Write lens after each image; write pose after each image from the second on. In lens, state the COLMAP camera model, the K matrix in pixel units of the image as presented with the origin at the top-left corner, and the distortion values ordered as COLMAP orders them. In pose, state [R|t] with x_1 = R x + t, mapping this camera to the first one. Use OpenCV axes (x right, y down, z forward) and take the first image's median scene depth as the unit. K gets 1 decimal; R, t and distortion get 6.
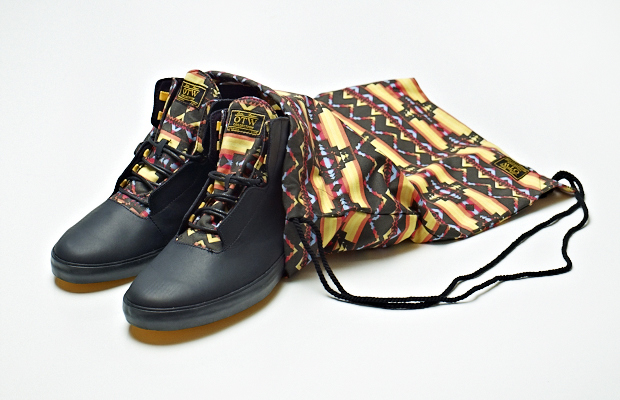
lens RADIAL K [[1294.6, 0, 310.0], [0, 1294.6, 200.0], [0, 0, 1]] dist [-0.026348, -0.027912]
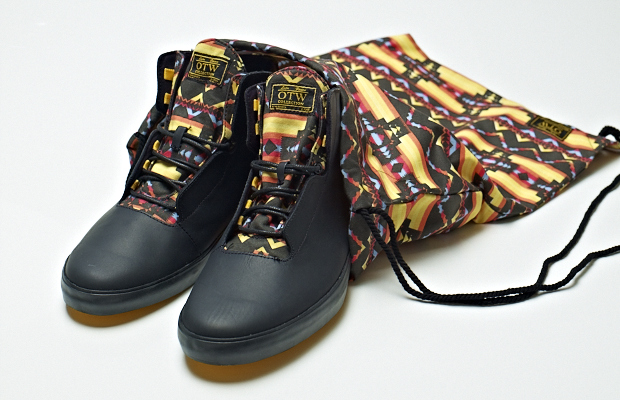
lens RADIAL K [[1294.6, 0, 310.0], [0, 1294.6, 200.0], [0, 0, 1]] dist [-0.026348, -0.027912]
pose [[0.977949, -0.091506, 0.187728, -0.192004], [0.086615, 0.995658, 0.034113, -0.021930], [-0.190034, -0.017101, 0.981629, 0.185215]]
